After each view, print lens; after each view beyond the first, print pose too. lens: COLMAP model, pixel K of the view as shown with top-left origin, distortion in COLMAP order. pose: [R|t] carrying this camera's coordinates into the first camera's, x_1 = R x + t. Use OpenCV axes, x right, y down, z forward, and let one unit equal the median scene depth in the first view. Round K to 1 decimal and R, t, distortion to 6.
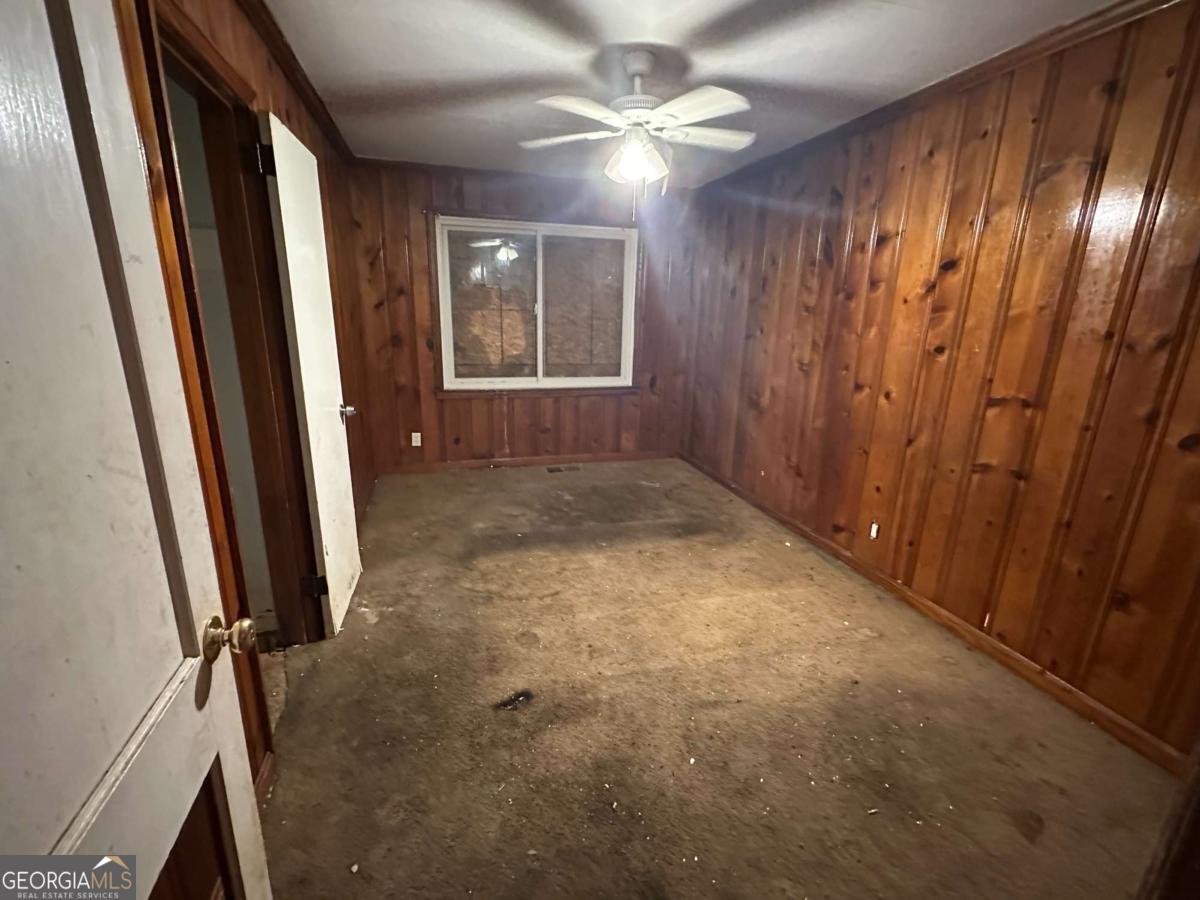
lens RADIAL K [[532.3, 0, 600.0], [0, 532.3, 450.0], [0, 0, 1]] dist [0.002248, -0.000326]
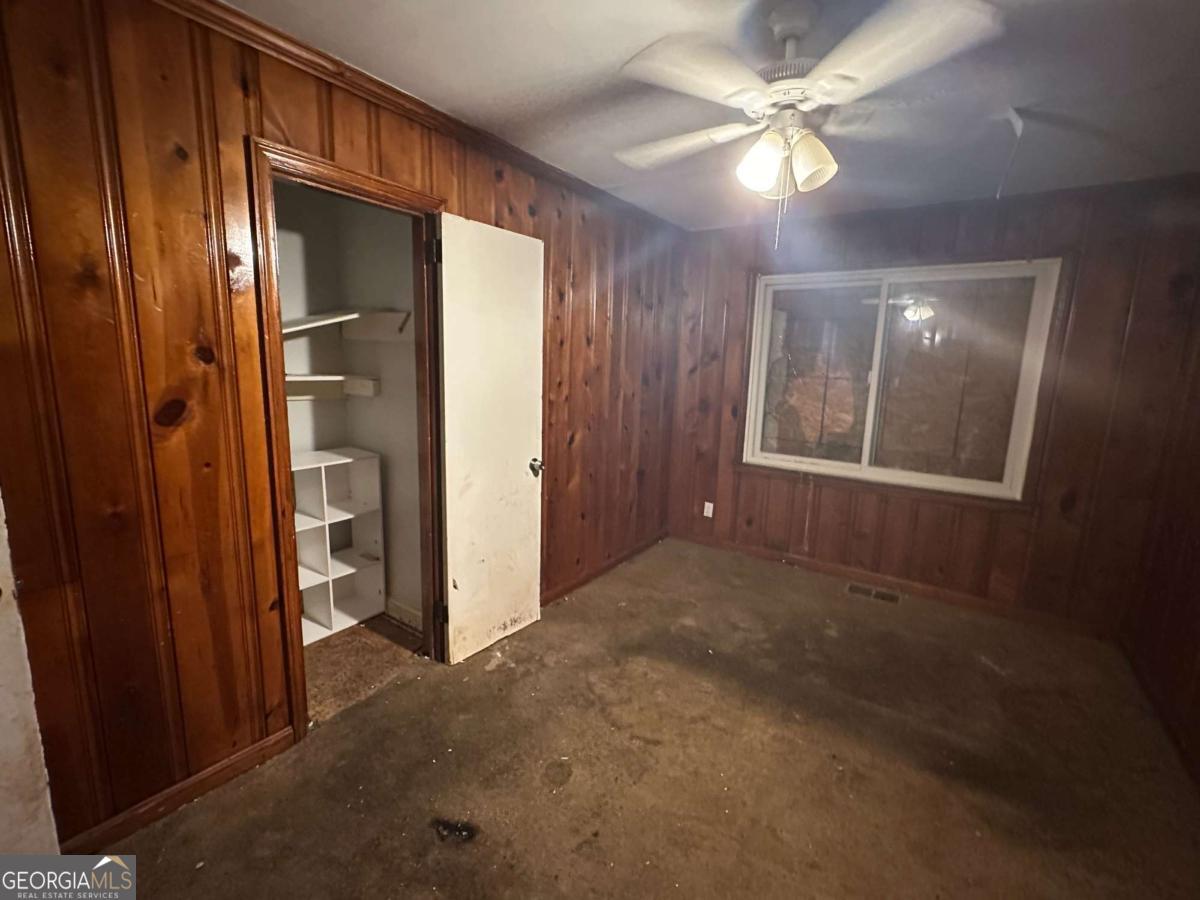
lens RADIAL K [[532.3, 0, 600.0], [0, 532.3, 450.0], [0, 0, 1]] dist [0.002248, -0.000326]
pose [[0.624243, 0.127320, -0.770786, 0.267008], [-0.217322, 0.975988, -0.014788, -0.072487], [0.750395, 0.176740, 0.636923, 0.256281]]
